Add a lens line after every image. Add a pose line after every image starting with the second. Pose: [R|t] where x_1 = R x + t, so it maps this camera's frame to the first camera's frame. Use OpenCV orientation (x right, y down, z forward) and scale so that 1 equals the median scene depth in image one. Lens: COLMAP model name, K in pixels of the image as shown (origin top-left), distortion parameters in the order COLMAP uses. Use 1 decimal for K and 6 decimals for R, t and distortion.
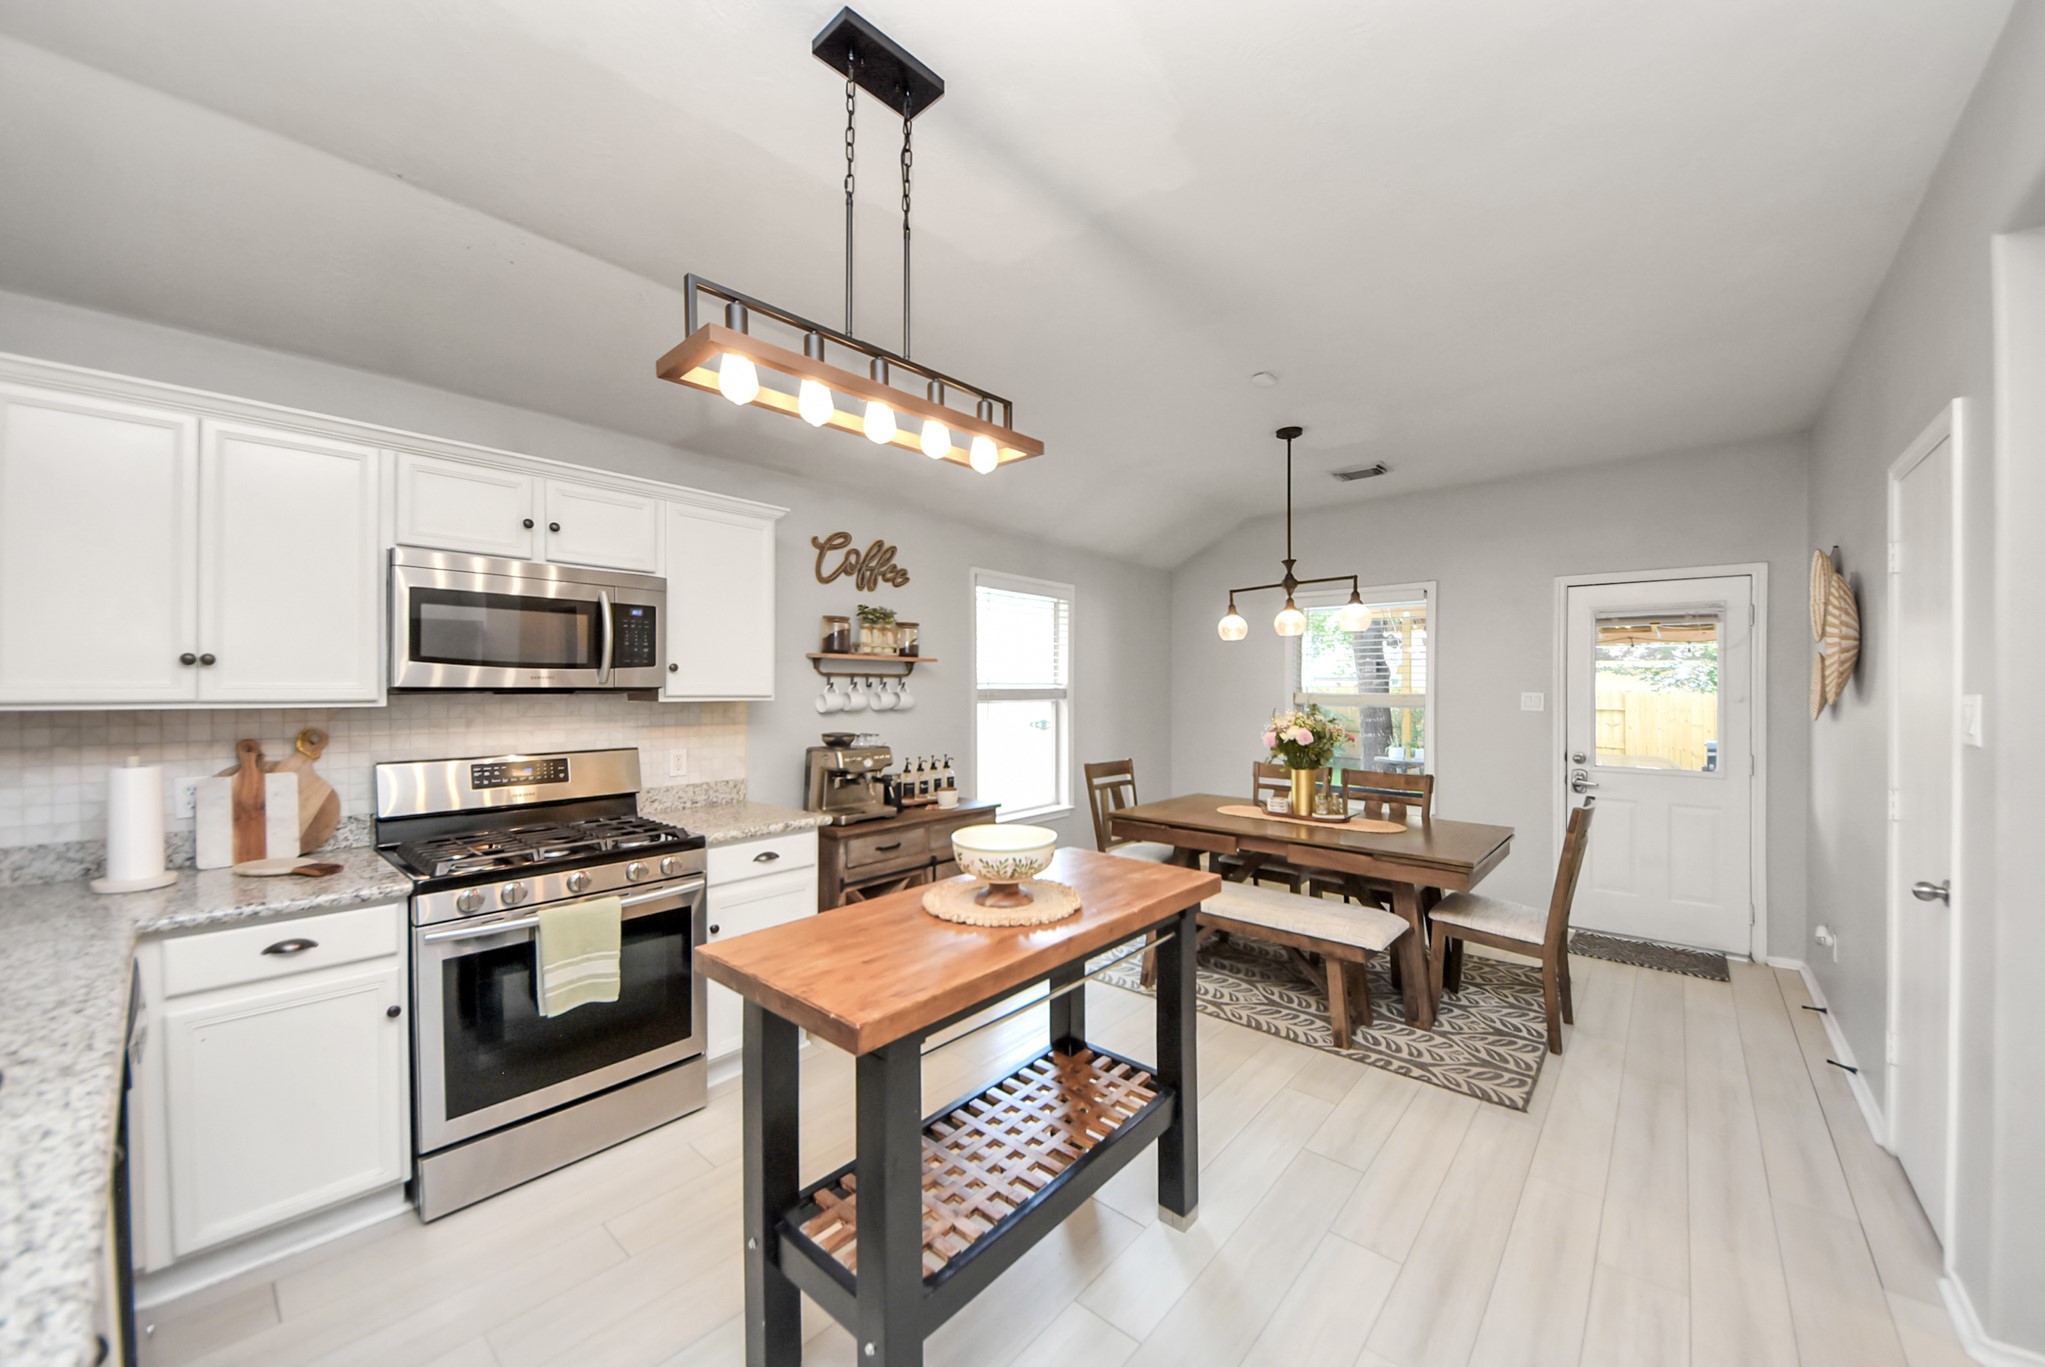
lens RADIAL K [[725.3, 0, 1033.1], [0, 725.3, 694.4], [0, 0, 1]] dist [0.000169, -0.007594]
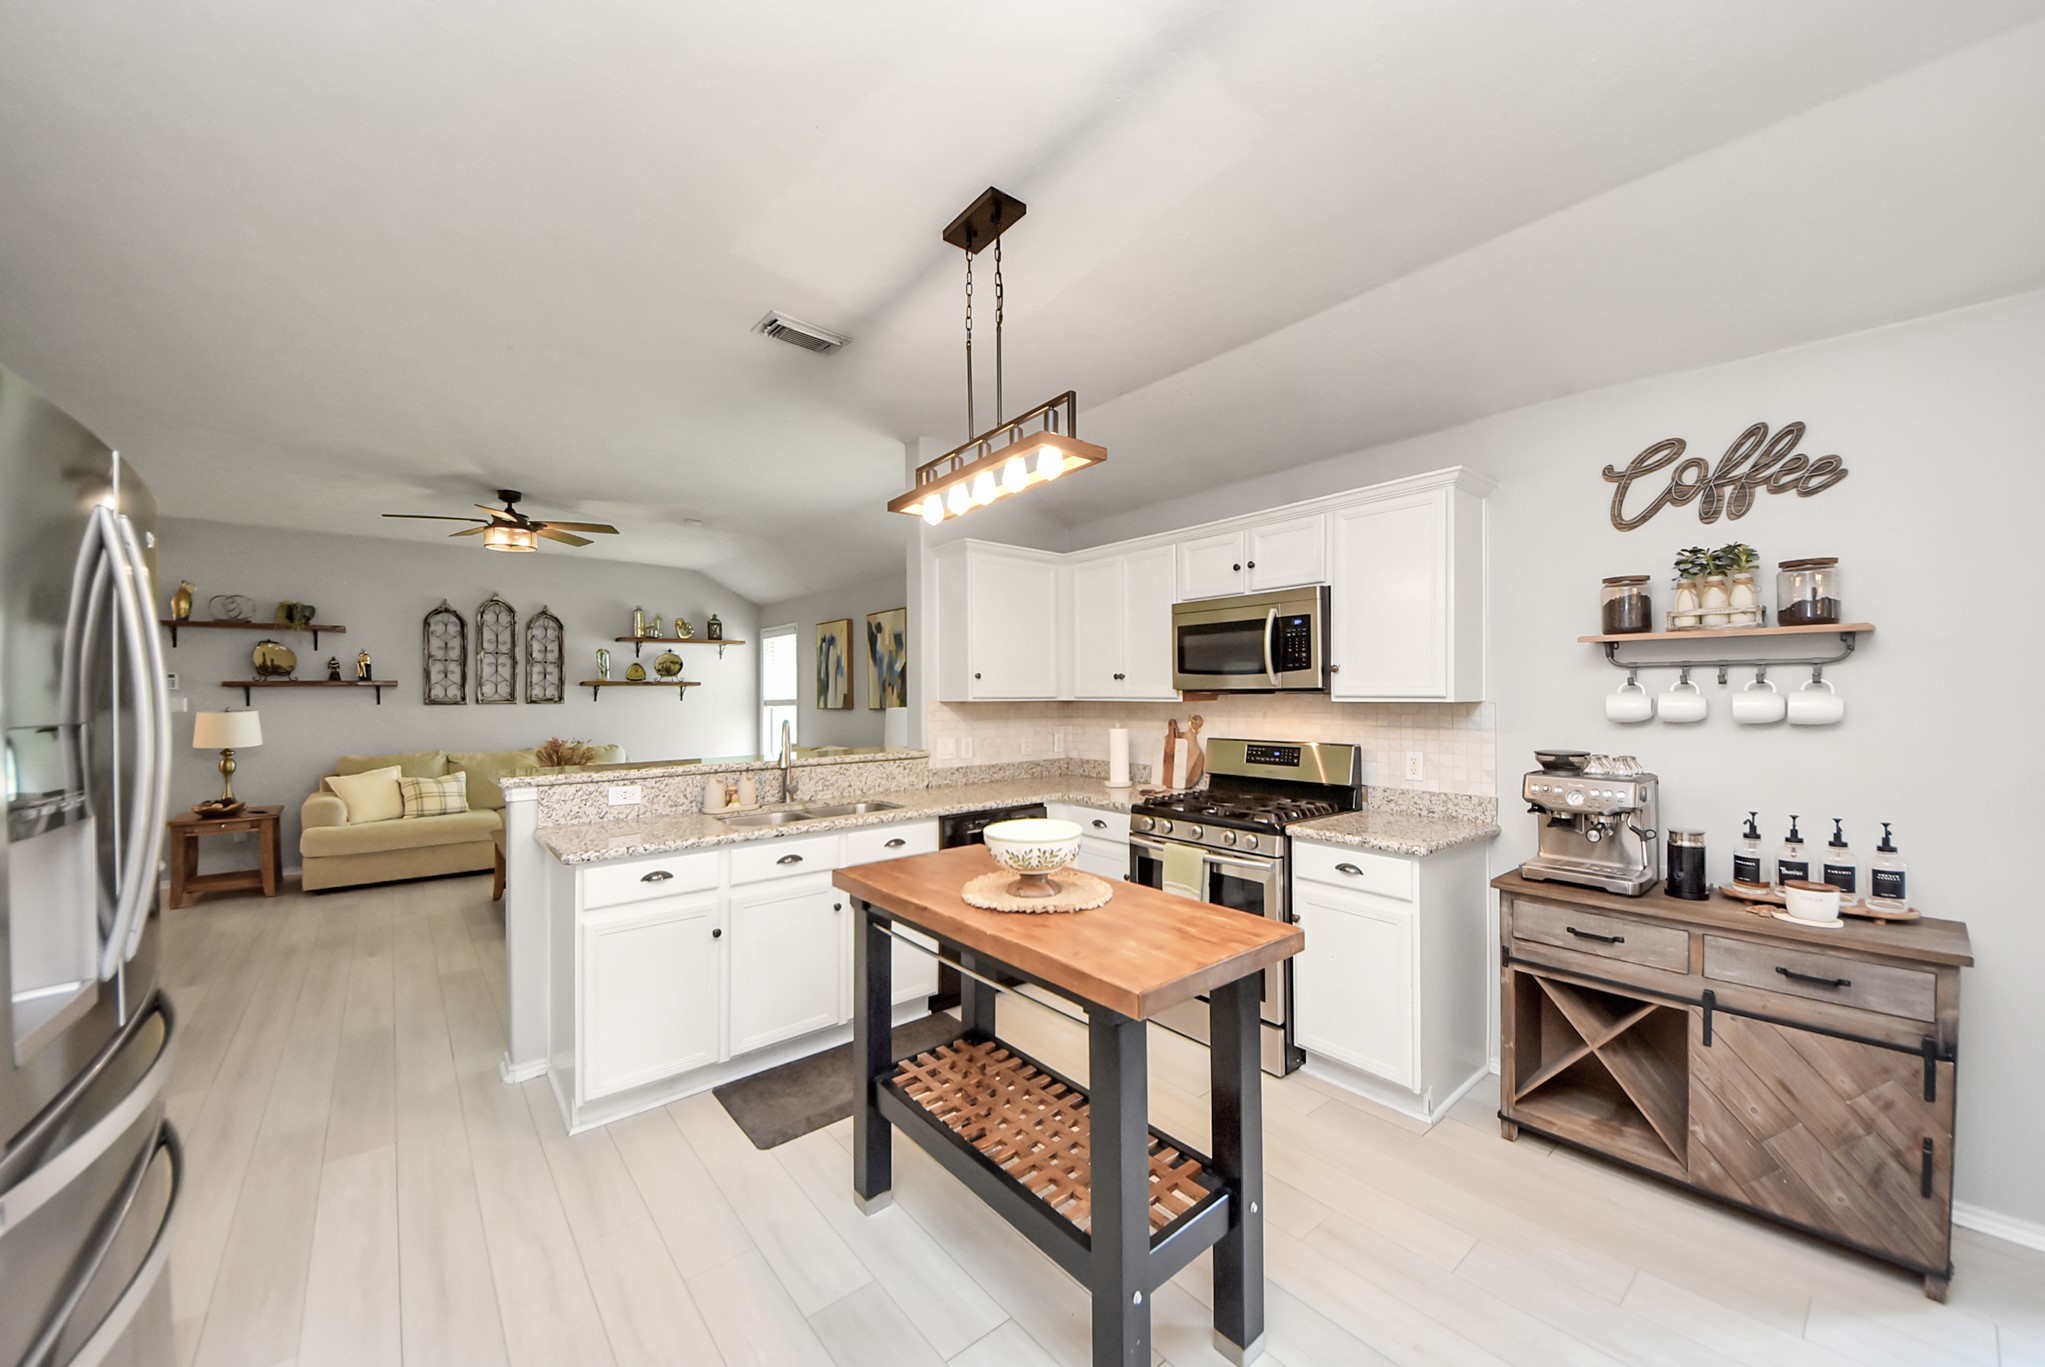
lens RADIAL K [[779.9, 0, 1036.2], [0, 779.9, 695.8], [0, 0, 1]] dist [-0.013640, -0.005347]
pose [[-0.186600, -0.000427, -0.982436, 0.511973], [-0.006073, 0.999981, 0.000719, 0.003175], [0.982417, 0.006100, -0.186599, 0.591157]]
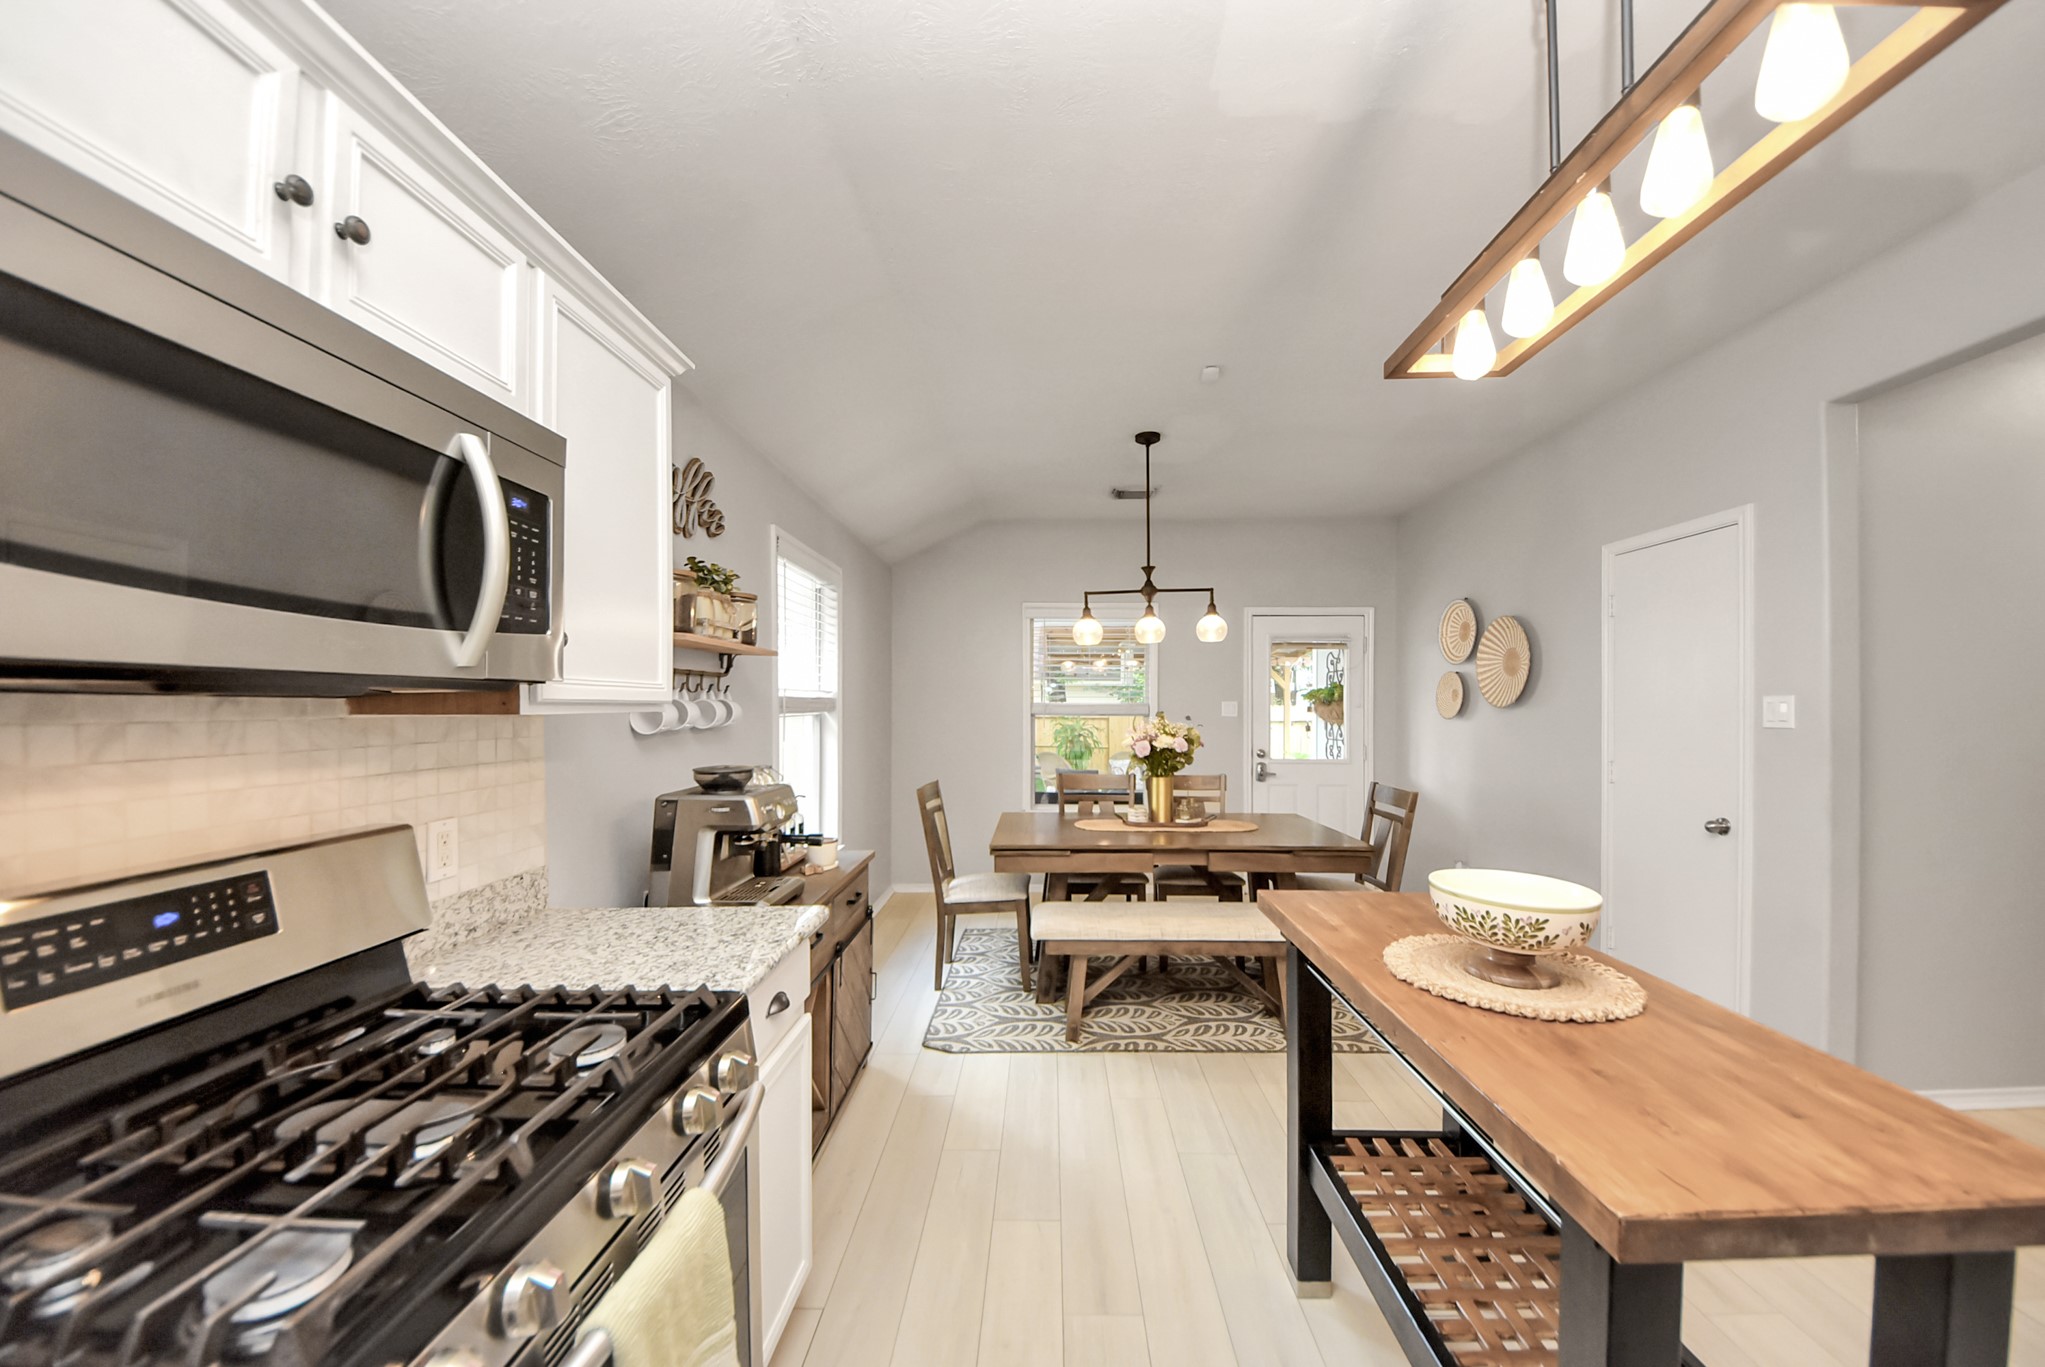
lens RADIAL K [[725.3, 0, 1037.0], [0, 725.3, 706.4], [0, 0, 1]] dist [0.000169, -0.007594]
pose [[0.778772, -0.005122, 0.627286, -0.415277], [0.006772, 0.999977, -0.000243, 0.005692], [-0.627270, 0.004437, 0.778789, 0.343448]]
